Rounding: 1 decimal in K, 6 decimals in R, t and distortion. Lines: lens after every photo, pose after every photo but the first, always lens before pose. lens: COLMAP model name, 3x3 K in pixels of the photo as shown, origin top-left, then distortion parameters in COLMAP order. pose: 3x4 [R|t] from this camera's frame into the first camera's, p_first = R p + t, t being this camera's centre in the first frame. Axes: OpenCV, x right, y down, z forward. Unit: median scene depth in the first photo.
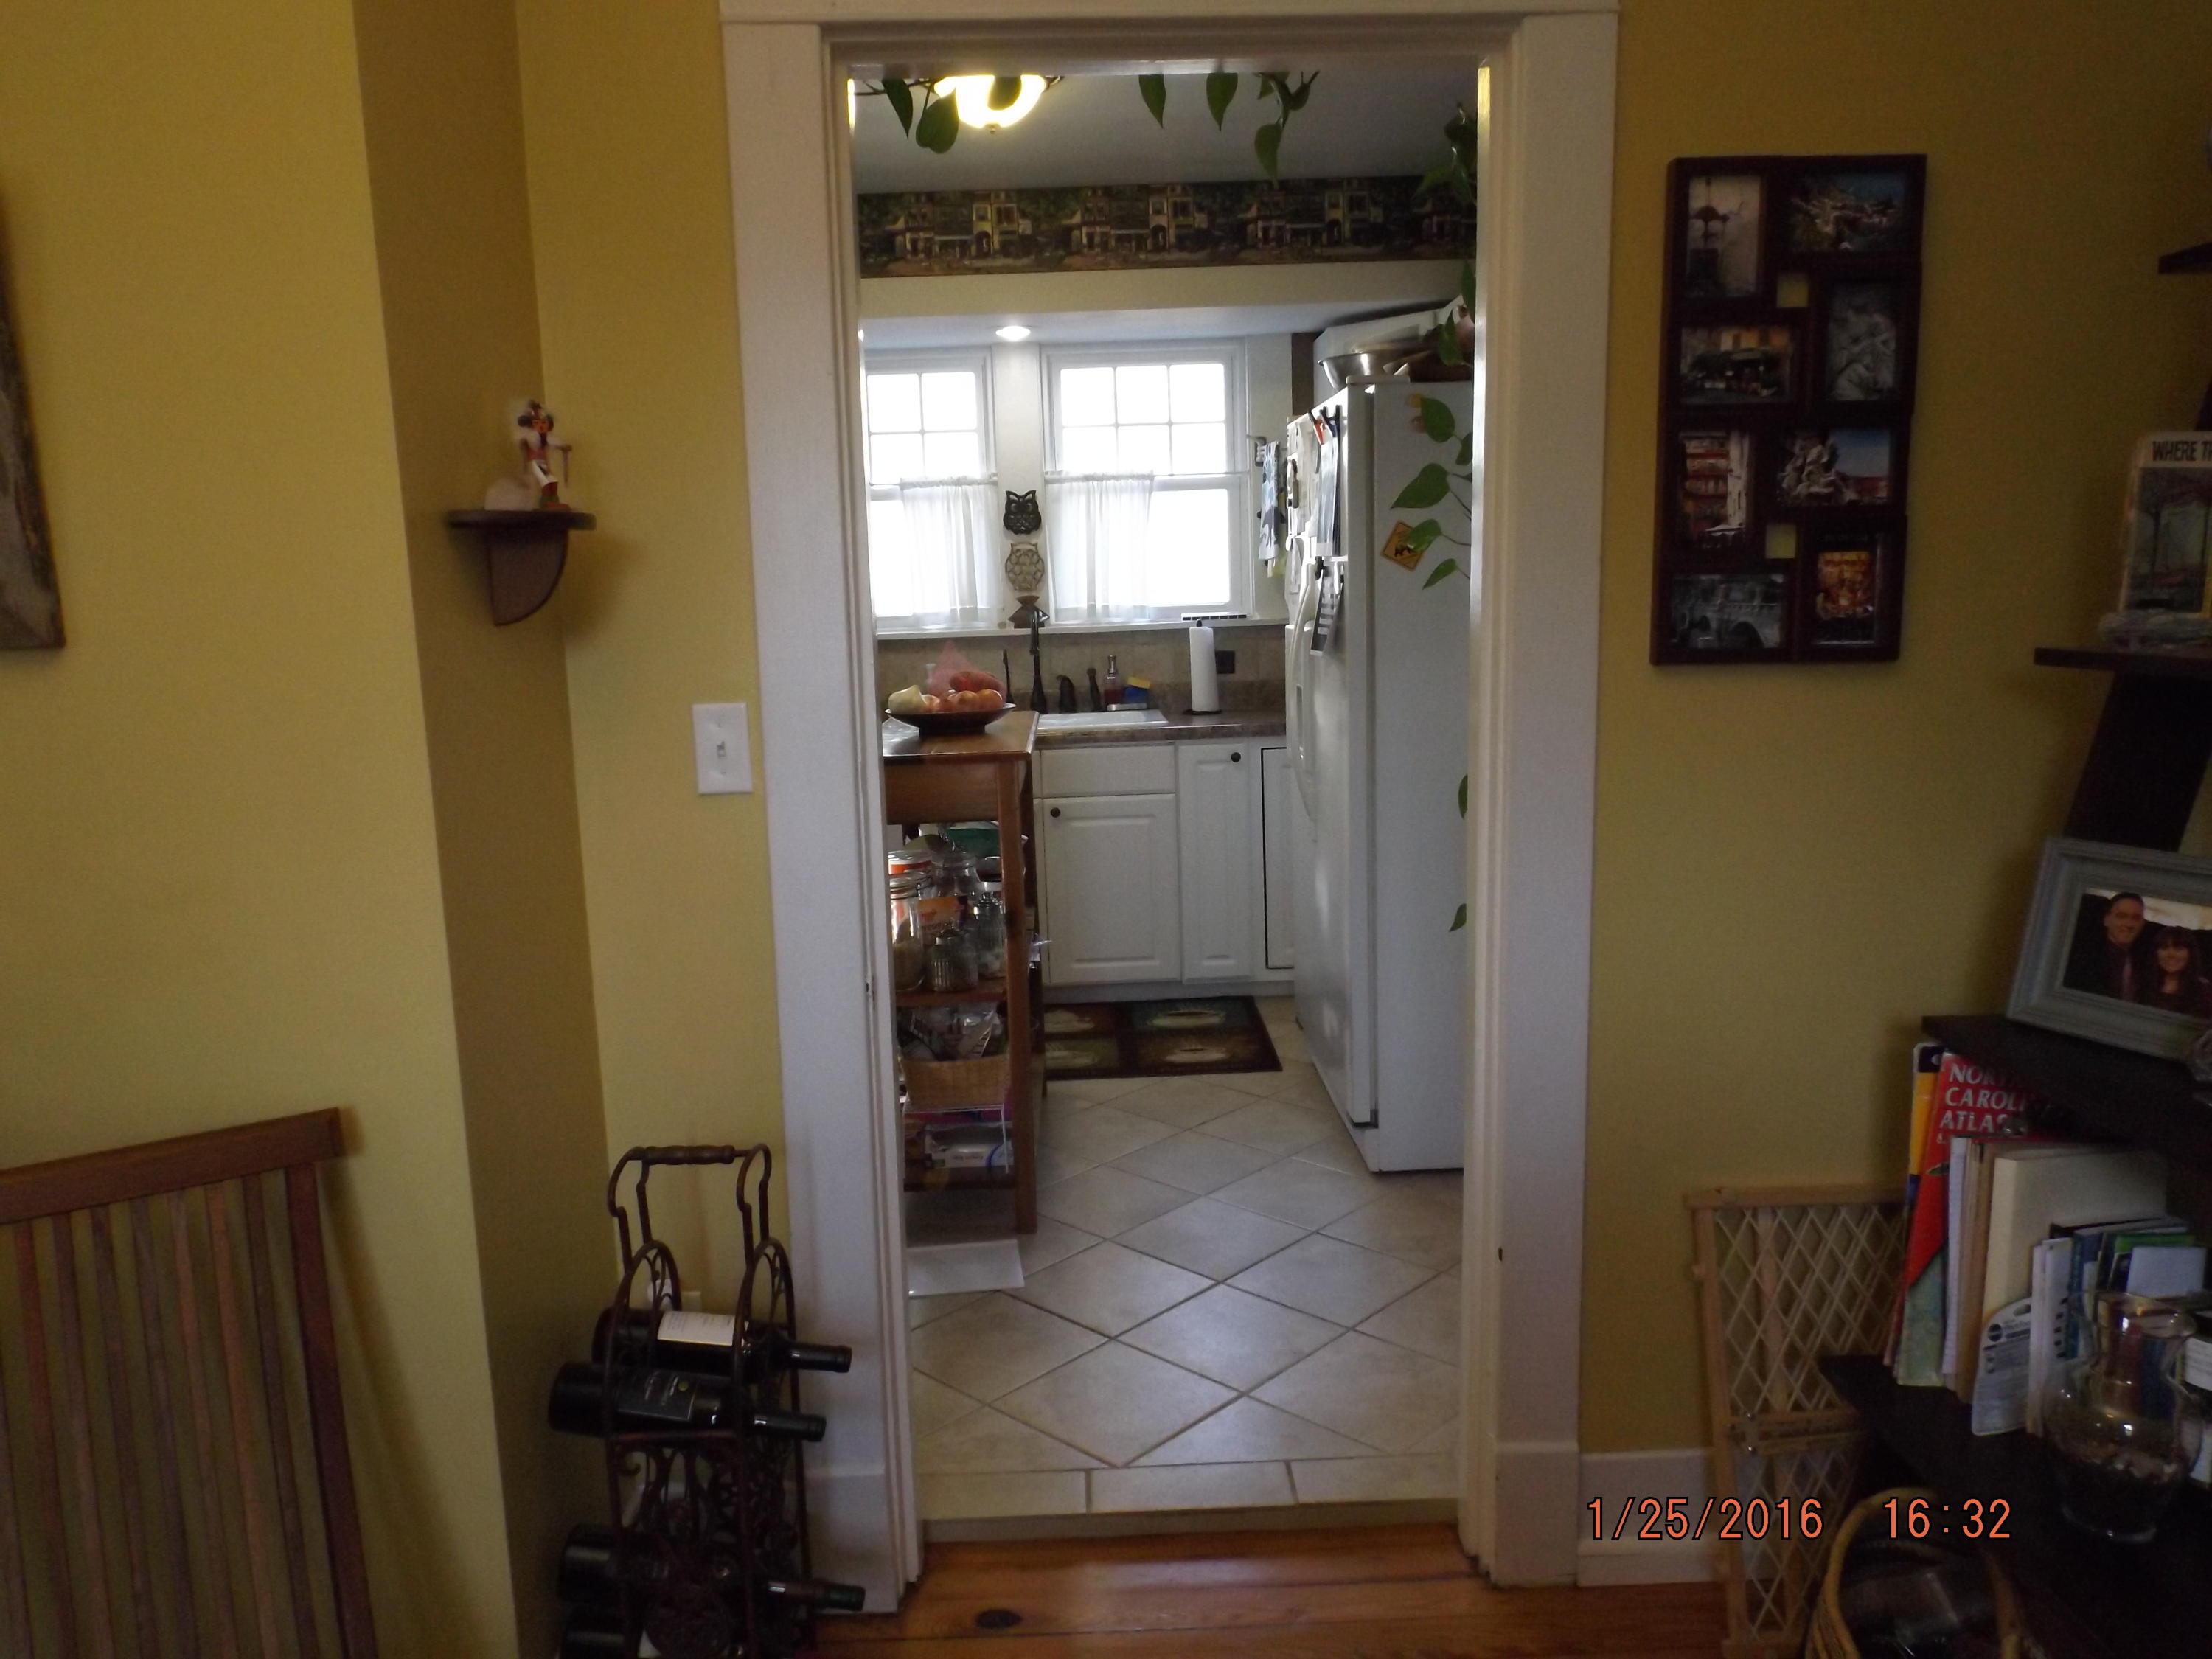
lens RADIAL K [[1577.5, 0, 1102.4], [0, 1577.5, 835.5], [0, 0, 1]] dist [0.004887, -0.012612]
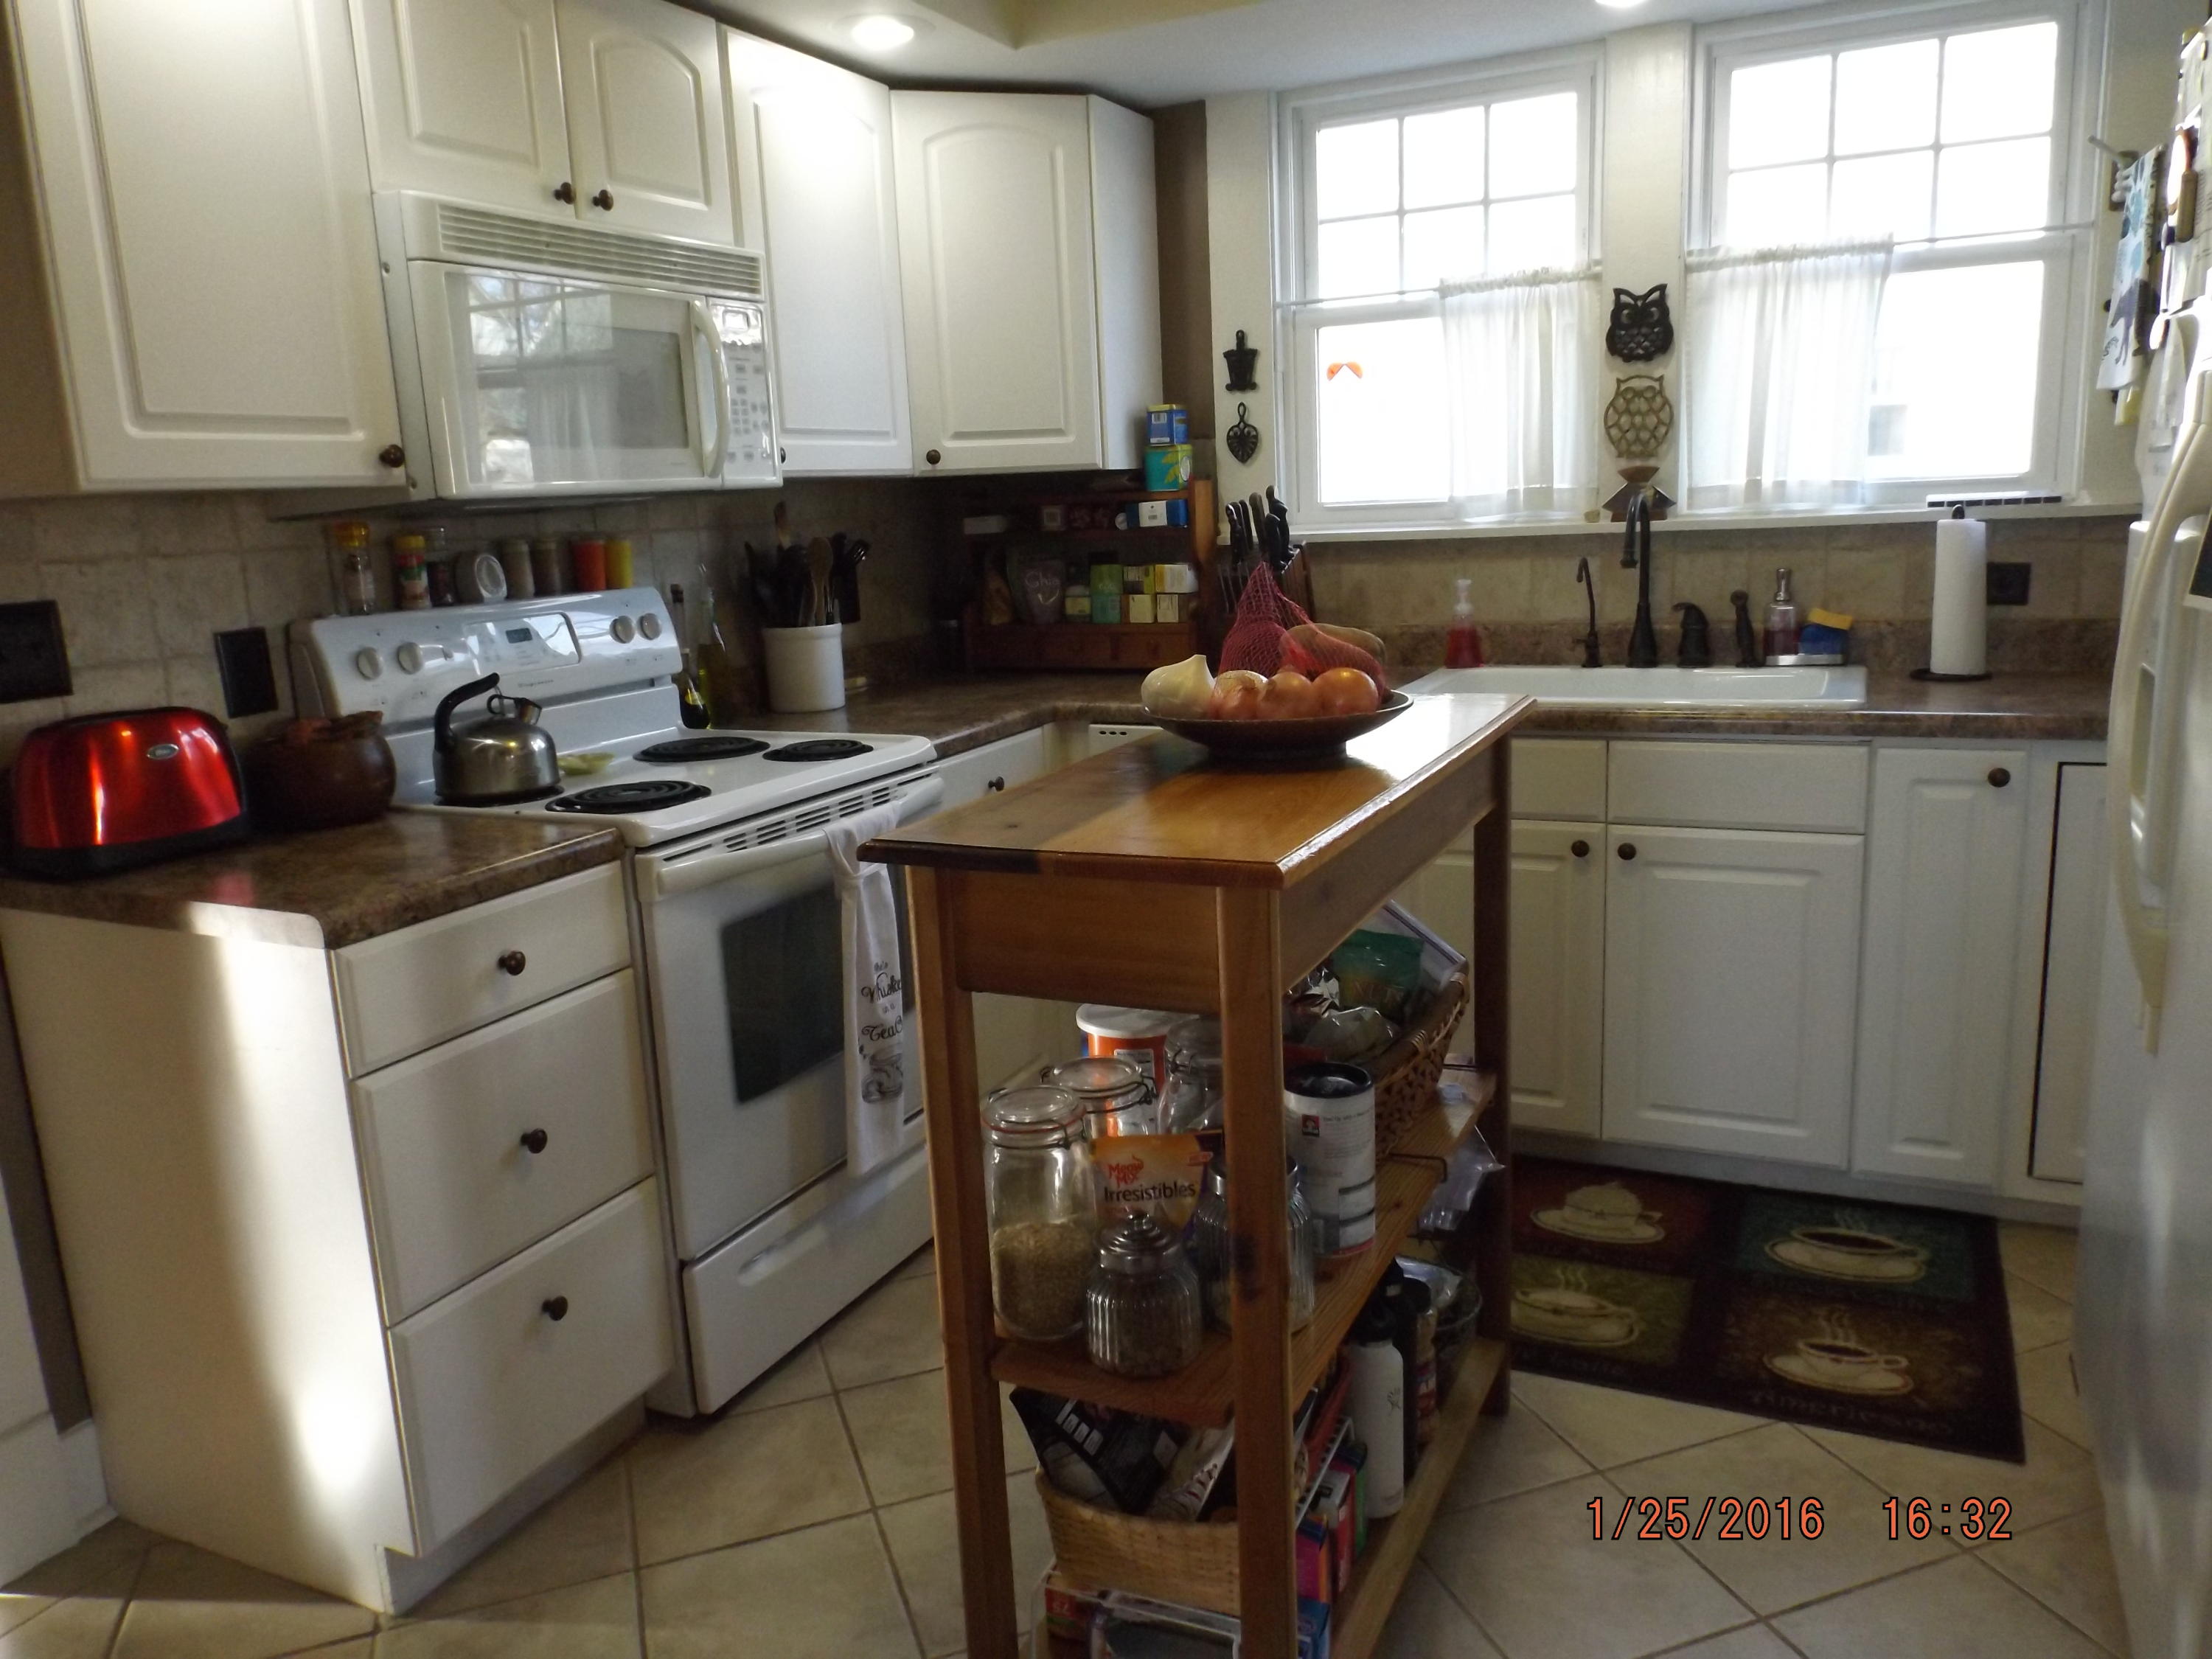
lens RADIAL K [[1577.5, 0, 1107.3], [0, 1577.5, 823.6], [0, 0, 1]] dist [0.004887, -0.012612]
pose [[0.891351, 0.085494, -0.445180, 0.050770], [-0.055593, 0.995258, 0.079822, -0.054110], [0.449893, -0.046400, 0.891876, 0.372045]]
